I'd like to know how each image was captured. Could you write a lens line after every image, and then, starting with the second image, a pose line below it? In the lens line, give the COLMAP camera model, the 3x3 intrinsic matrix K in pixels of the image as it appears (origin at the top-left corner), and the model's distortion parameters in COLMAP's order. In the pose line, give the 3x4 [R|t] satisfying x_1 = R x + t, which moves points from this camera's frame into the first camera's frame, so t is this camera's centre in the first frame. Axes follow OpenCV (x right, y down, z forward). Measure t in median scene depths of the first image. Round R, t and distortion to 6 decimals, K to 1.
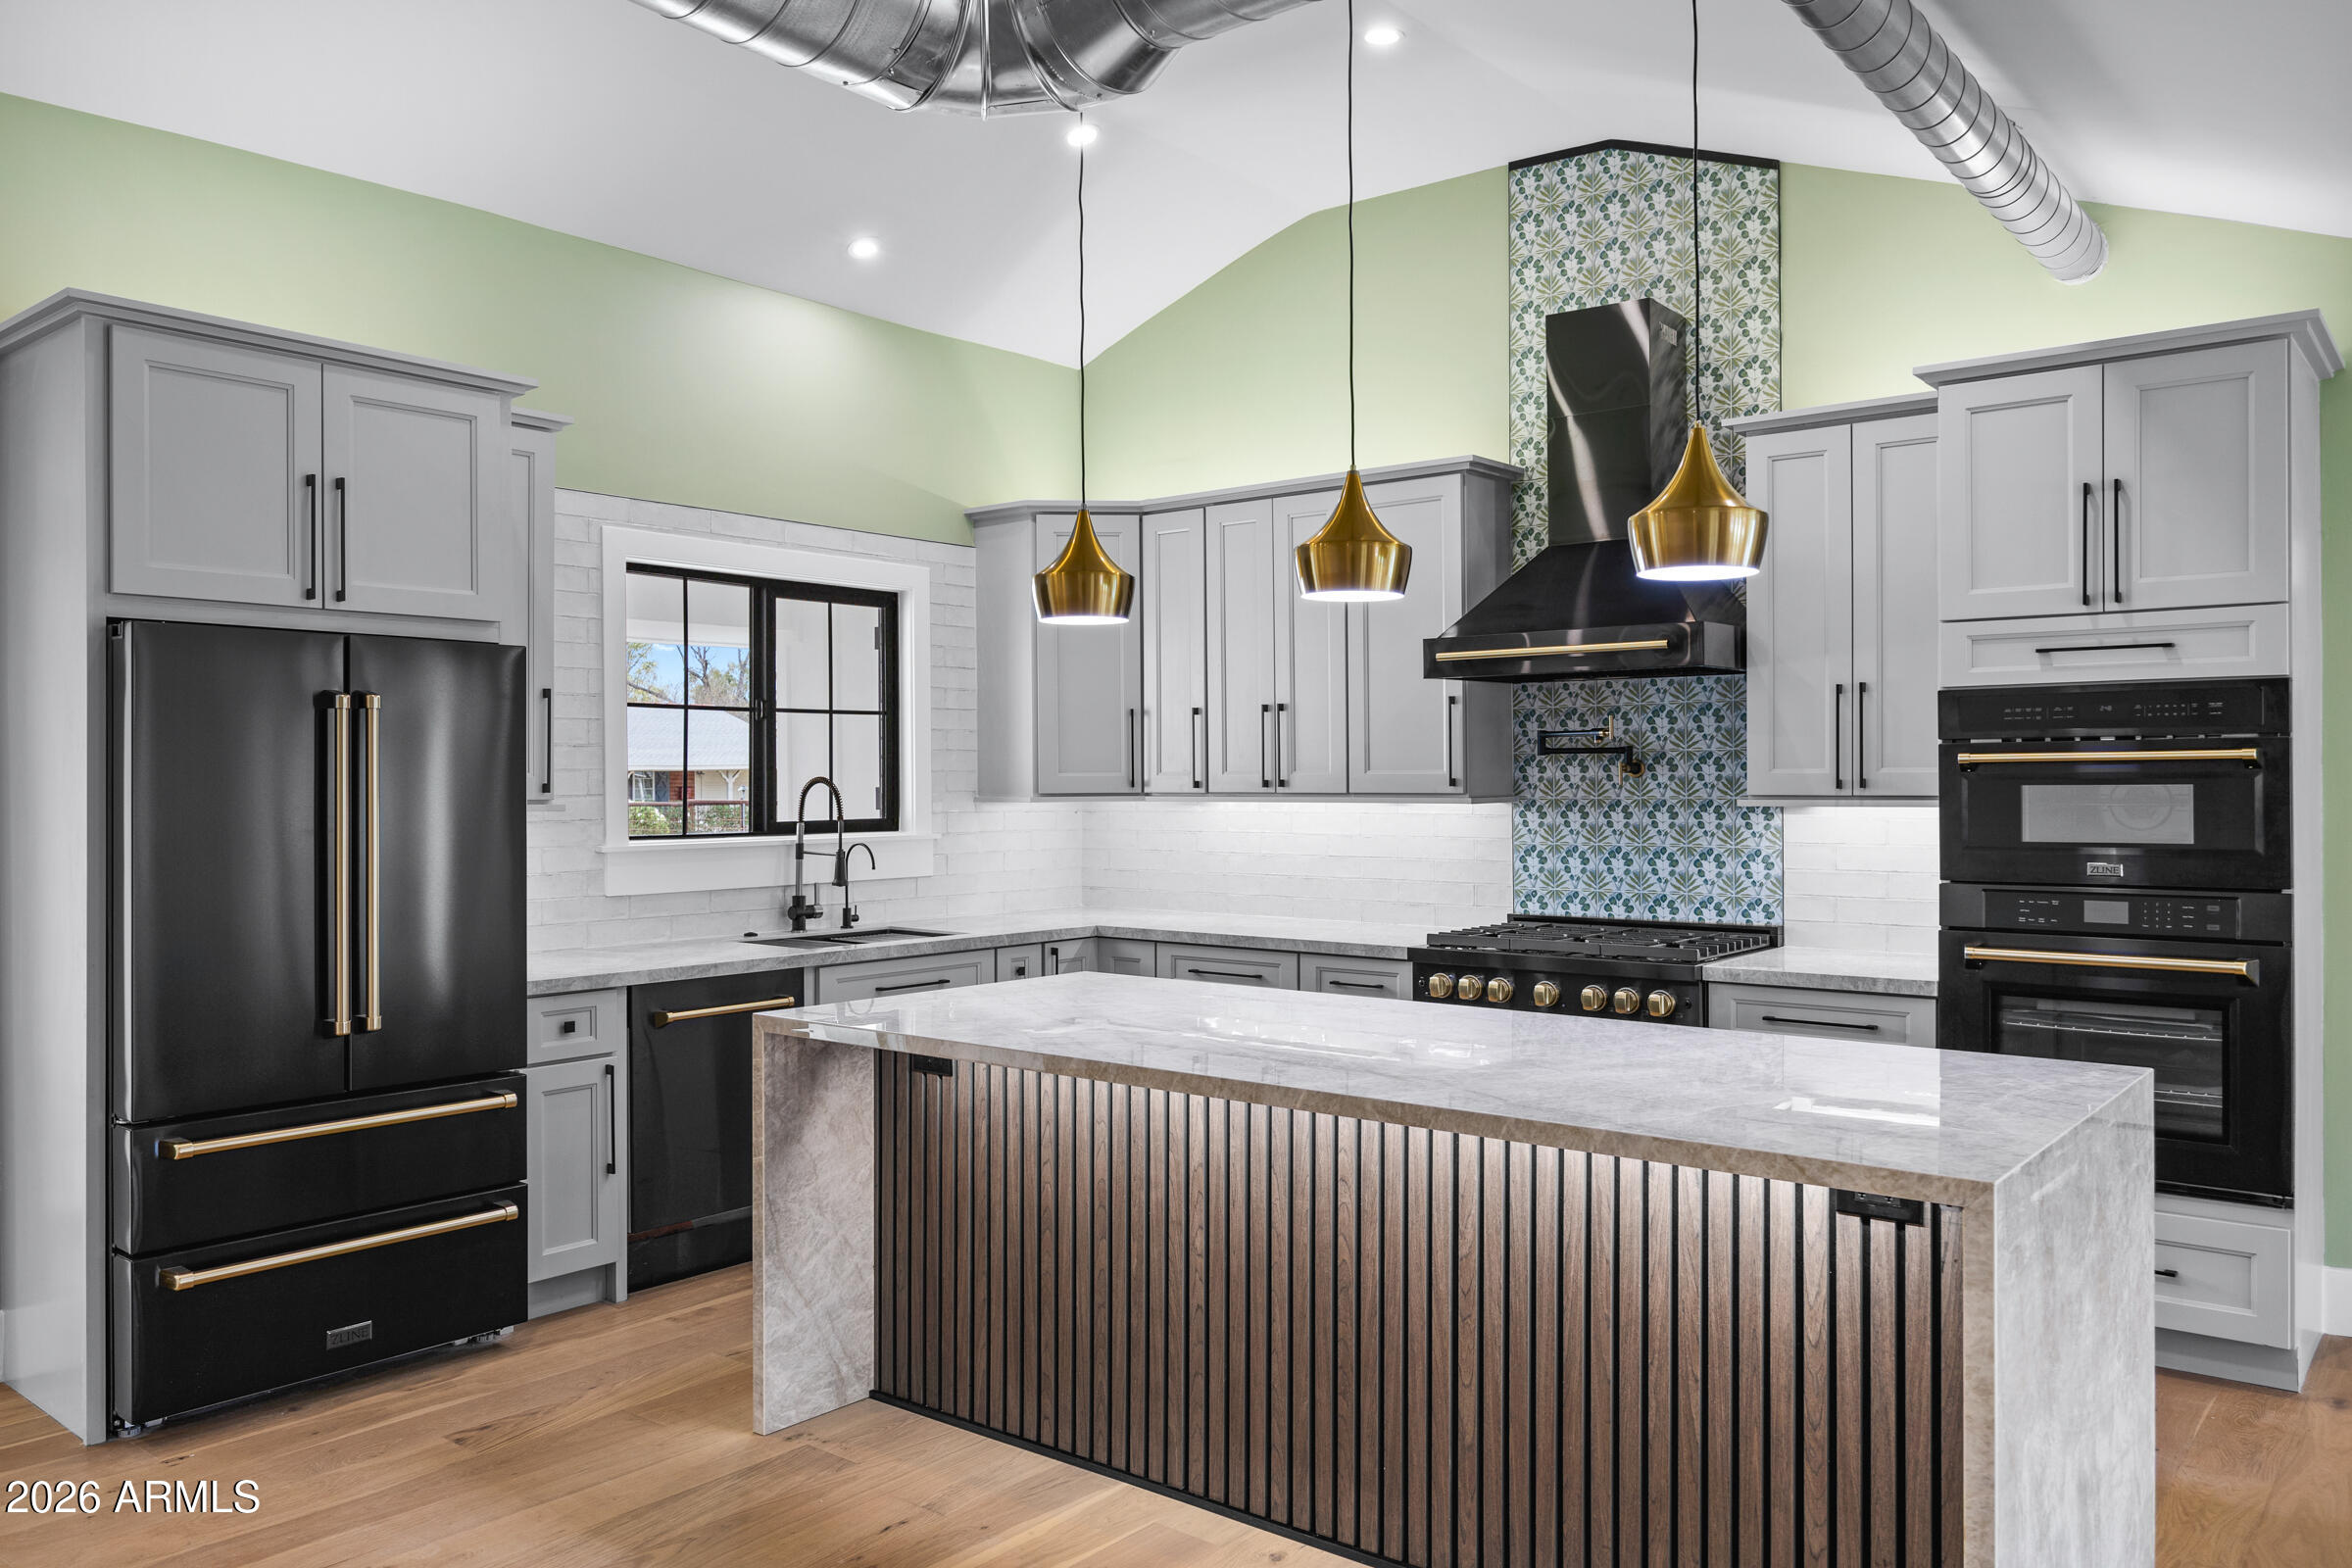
lens RADIAL K [[1721.6, 0, 1177.1], [0, 1721.6, 782.8], [0, 0, 1]] dist [-0.008230, 0.004515]
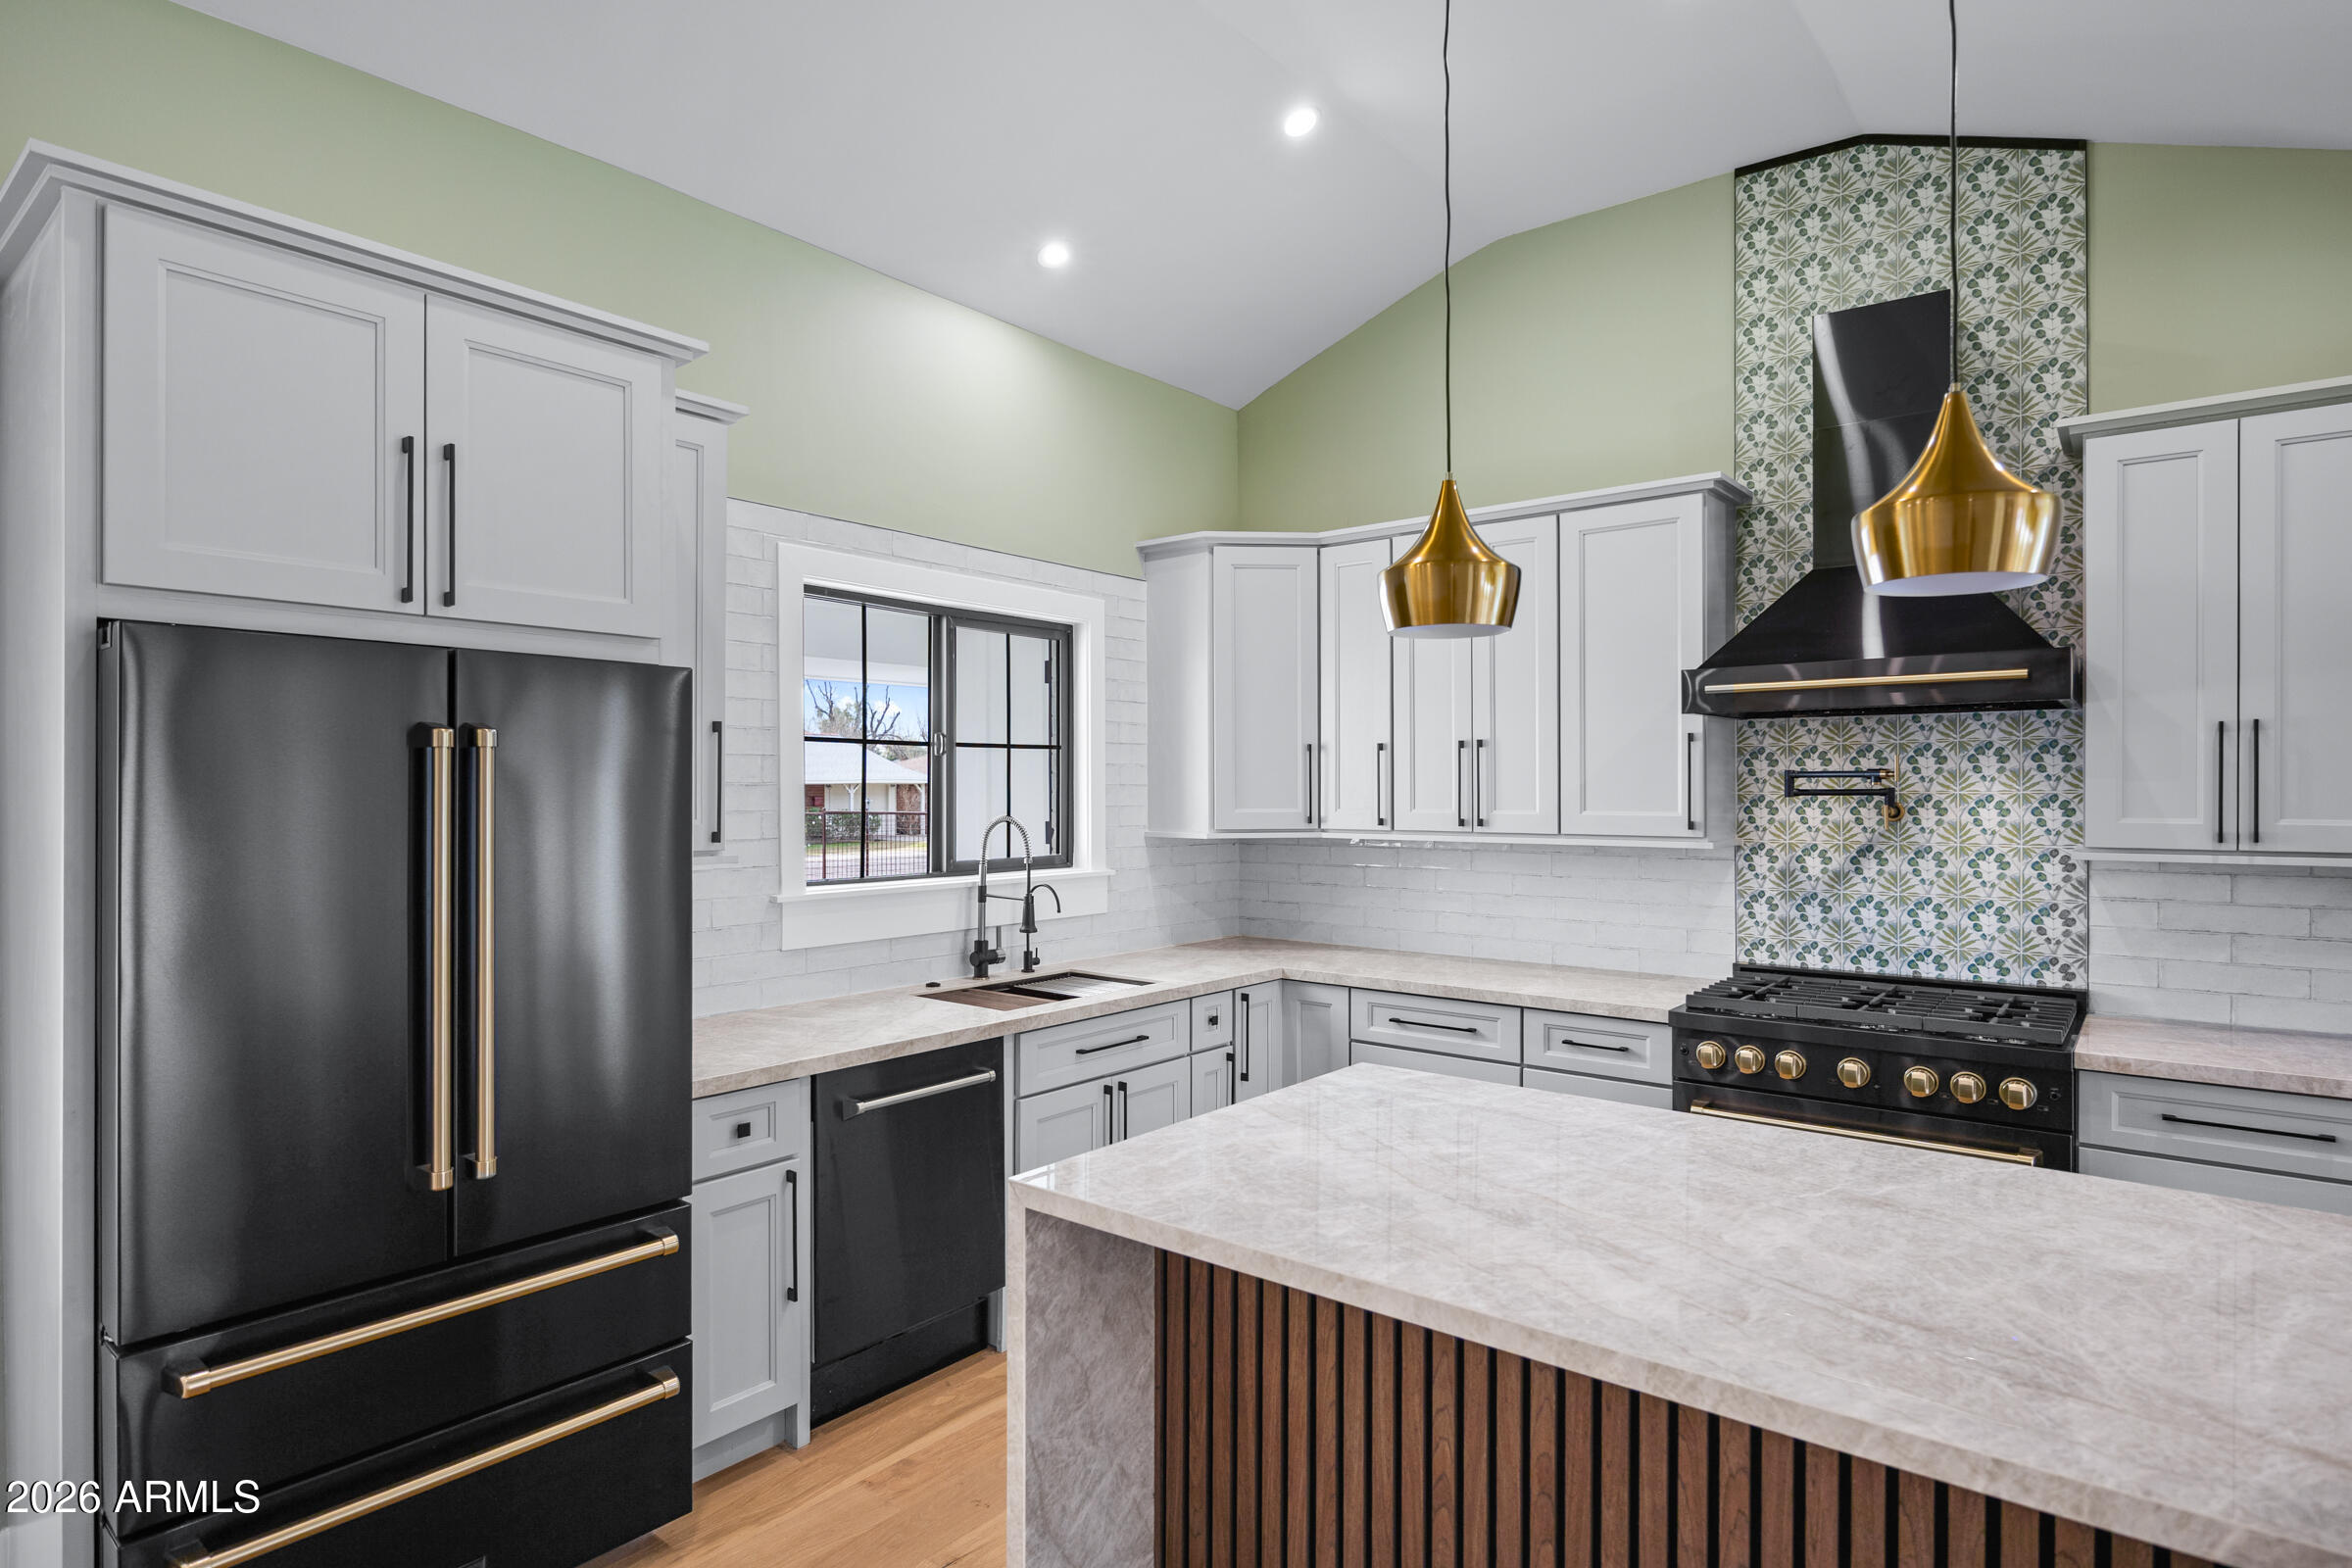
lens RADIAL K [[1251.5, 0, 1169.8], [0, 1251.5, 790.1], [0, 0, 1]] dist [-0.004915, -0.000556]
pose [[0.999994, 0.003309, -0.000384, -0.145523], [-0.003309, 0.999994, -0.000980, -0.021280], [0.000381, 0.000981, 0.999999, 0.389920]]
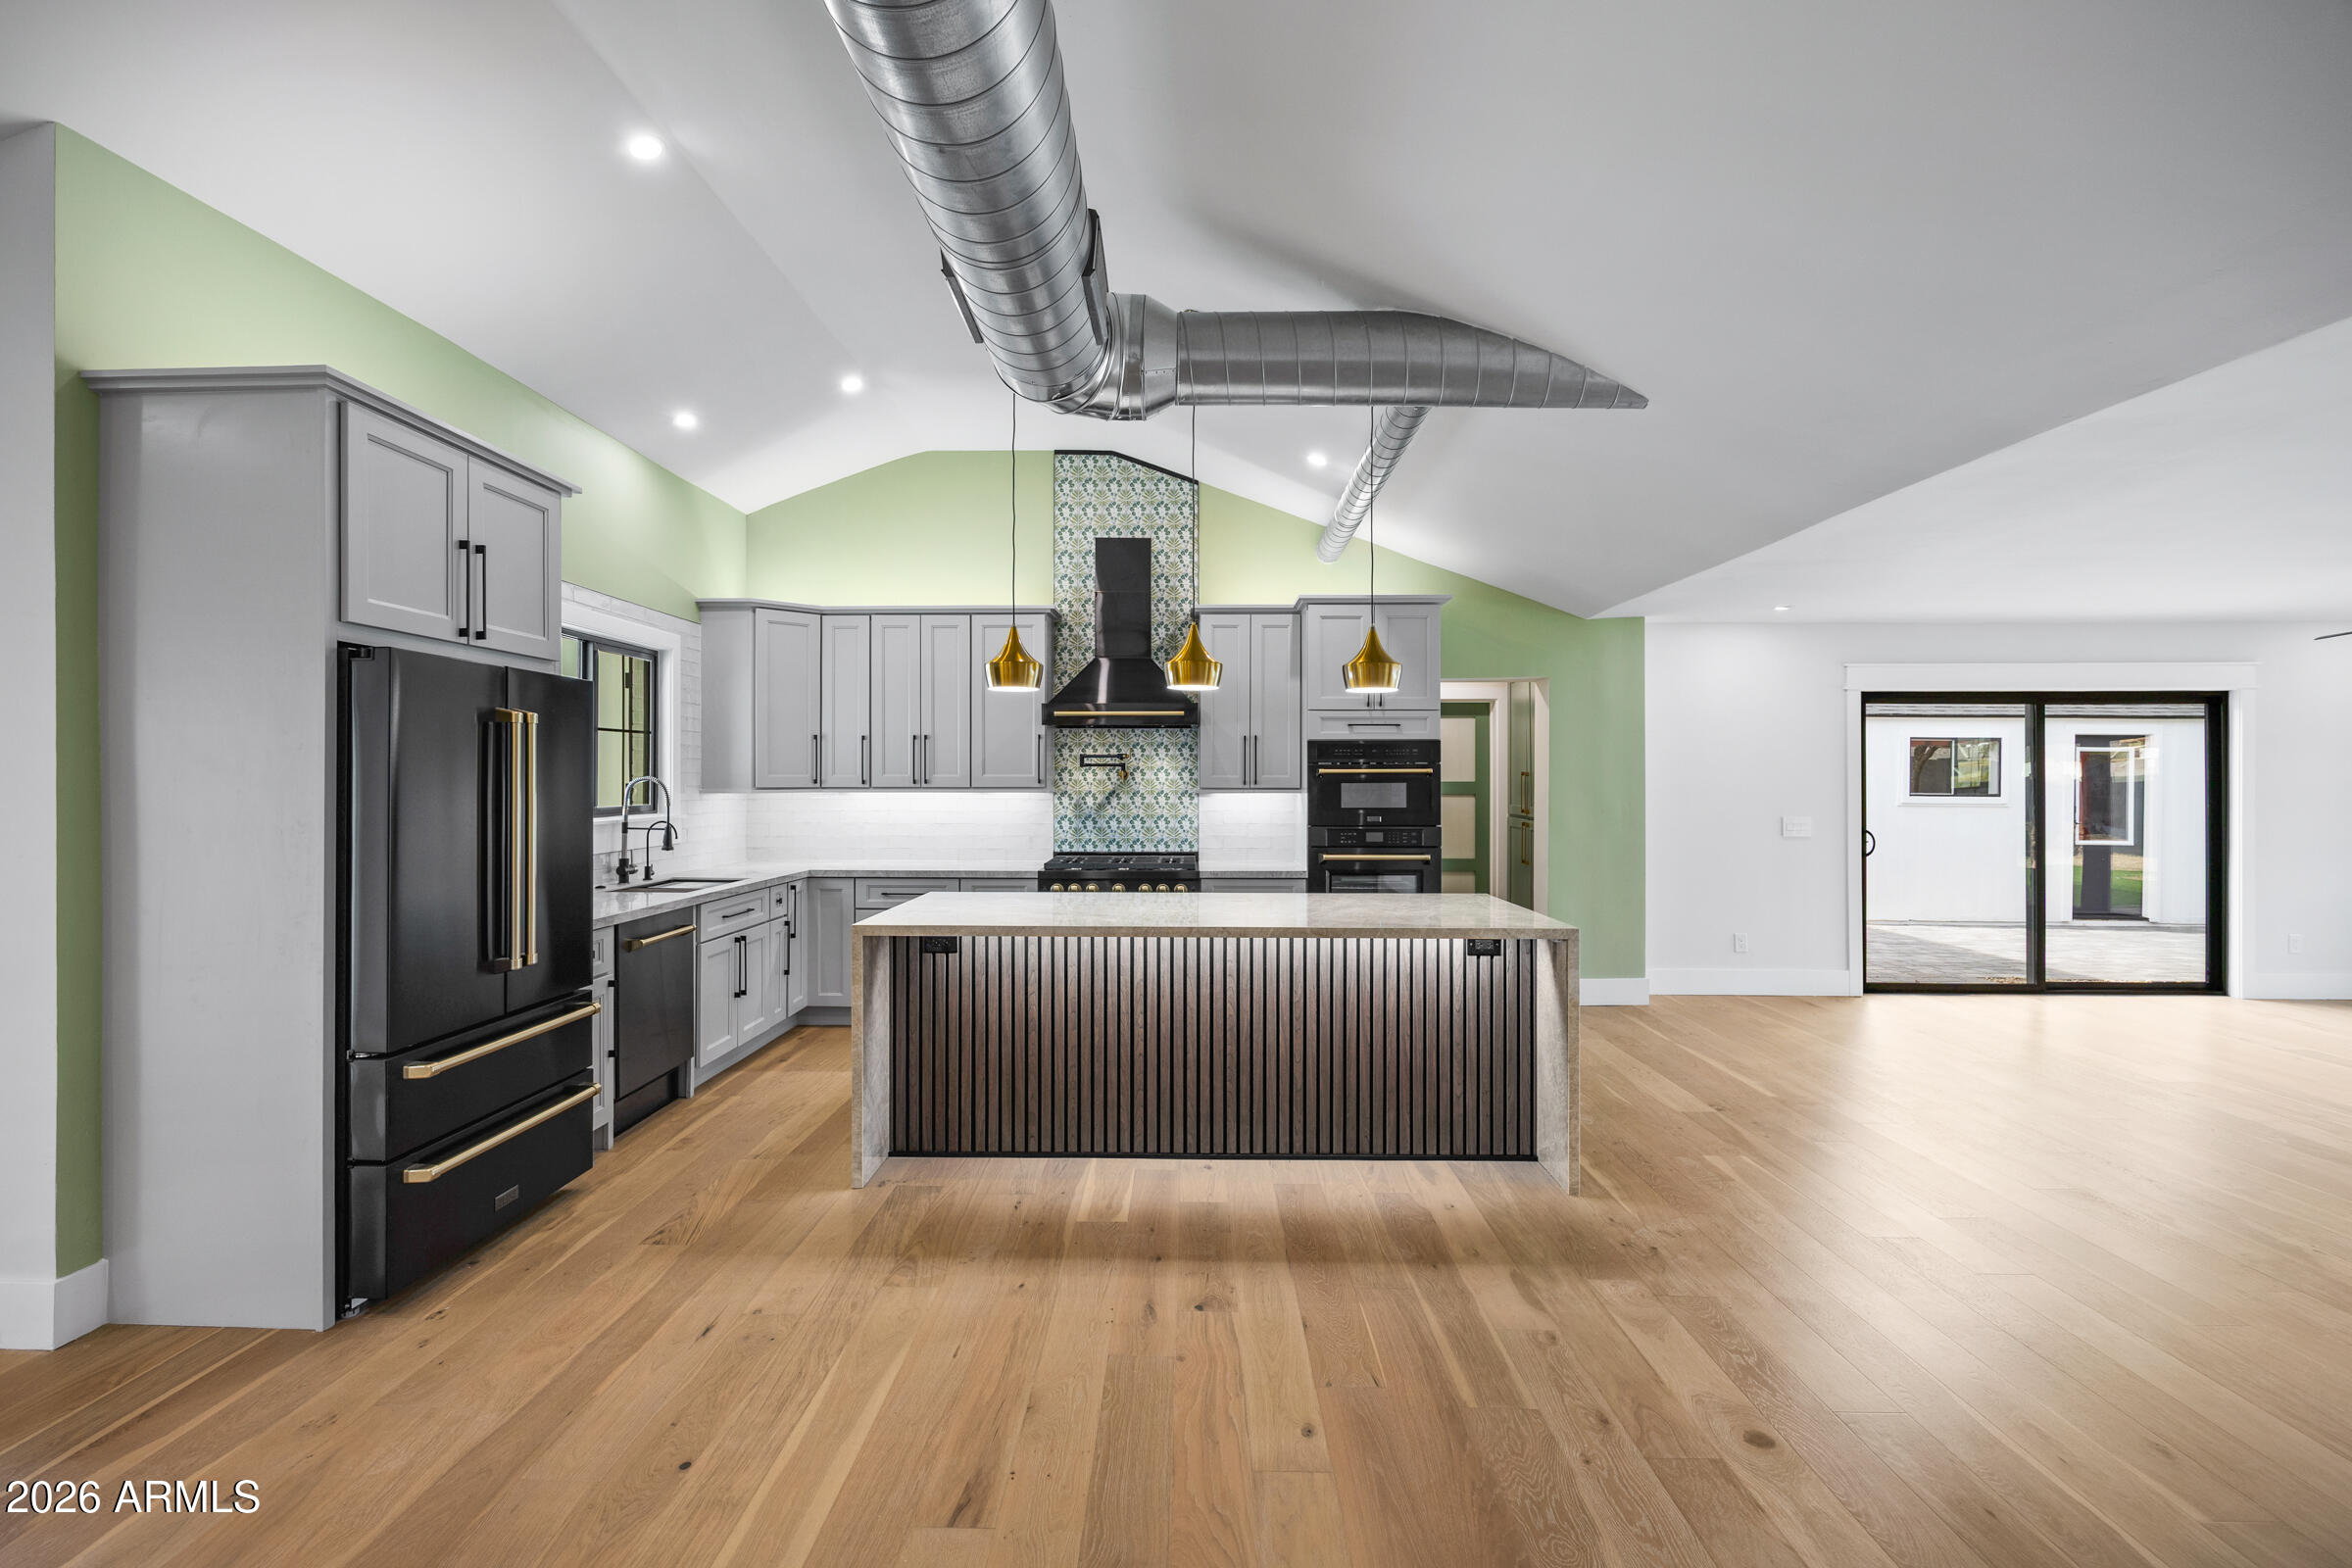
lens RADIAL K [[1020.7, 0, 1178.0], [0, 1020.7, 776.7], [0, 0, 1]] dist [-0.011731, 0.000528]
pose [[0.785704, 0.005511, 0.618578, -0.479826], [-0.002386, 0.999980, -0.005878, 0.001351], [-0.618598, 0.003142, 0.785702, 0.058858]]
